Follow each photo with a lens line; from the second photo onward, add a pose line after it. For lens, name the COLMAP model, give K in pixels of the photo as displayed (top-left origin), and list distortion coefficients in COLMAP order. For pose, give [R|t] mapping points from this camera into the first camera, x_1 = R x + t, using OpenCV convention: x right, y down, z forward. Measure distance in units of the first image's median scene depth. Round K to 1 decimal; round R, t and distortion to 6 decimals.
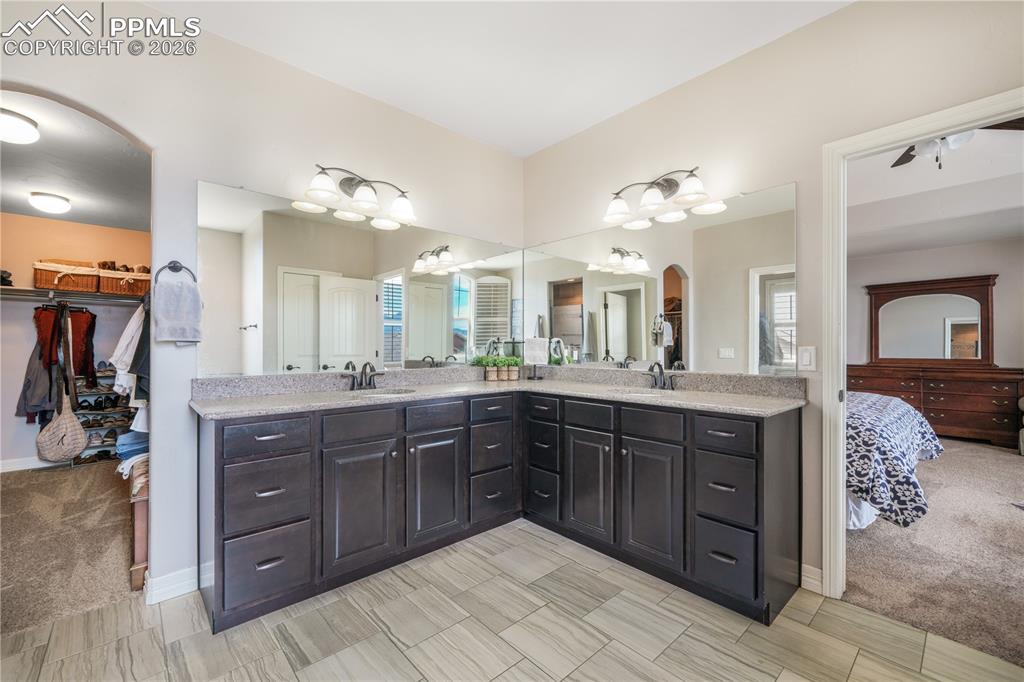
lens RADIAL K [[421.8, 0, 507.5], [0, 421.8, 344.3], [0, 0, 1]] dist [-0.001350, 0.000238]
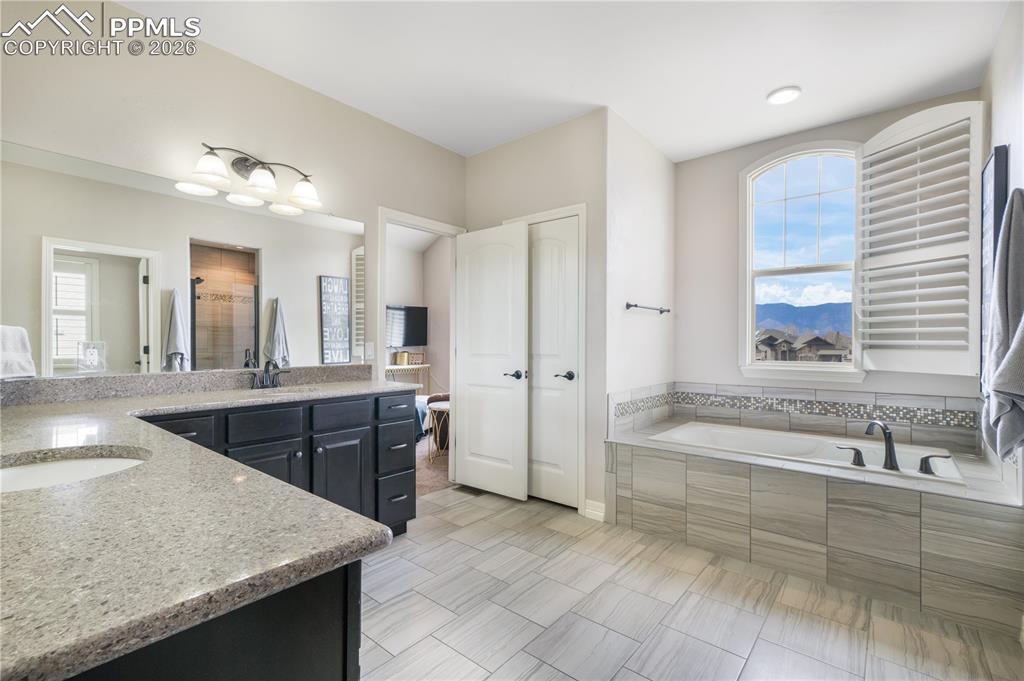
lens RADIAL K [[465.8, 0, 504.7], [0, 465.8, 339.8], [0, 0, 1]] dist [0.008778, 0.000813]
pose [[-0.146071, 0.002337, 0.989271, -0.929167], [-0.003932, 0.999988, -0.002943, -0.001118], [-0.989266, -0.004319, -0.146060, 0.798198]]
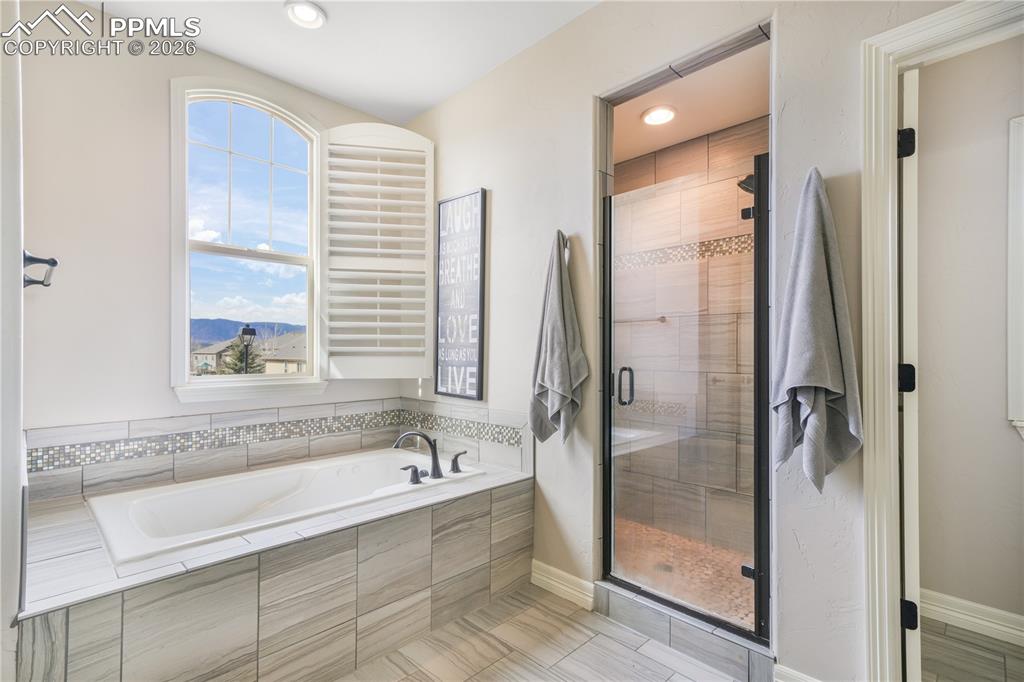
lens RADIAL K [[478.8, 0, 511.7], [0, 478.8, 351.4], [0, 0, 1]] dist [0.010611, 0.000382]
pose [[-0.998028, -0.002585, -0.062720, -0.014208], [-0.002644, 0.999996, 0.000844, 0.002517], [0.062718, 0.001008, -0.998031, 0.863334]]
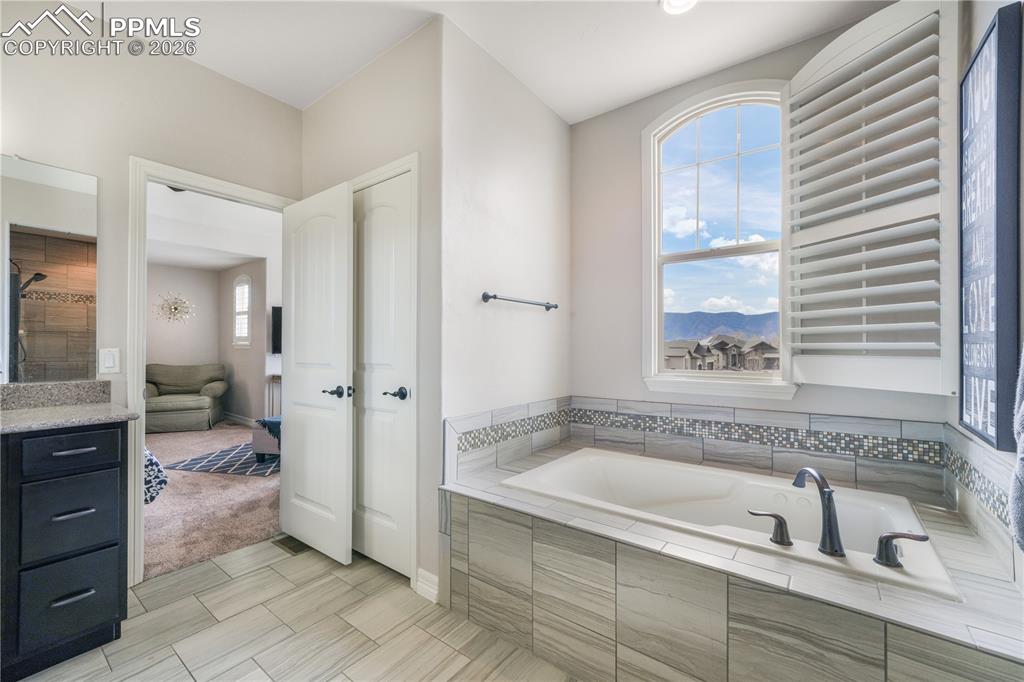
lens RADIAL K [[421.8, 0, 507.5], [0, 421.8, 344.3], [0, 0, 1]] dist [-0.001350, 0.000238]
pose [[-0.188602, 0.005637, 0.982037, -0.446667], [-0.000043, 0.999983, -0.005748, 0.000618], [-0.982054, -0.001126, -0.188599, 0.274891]]
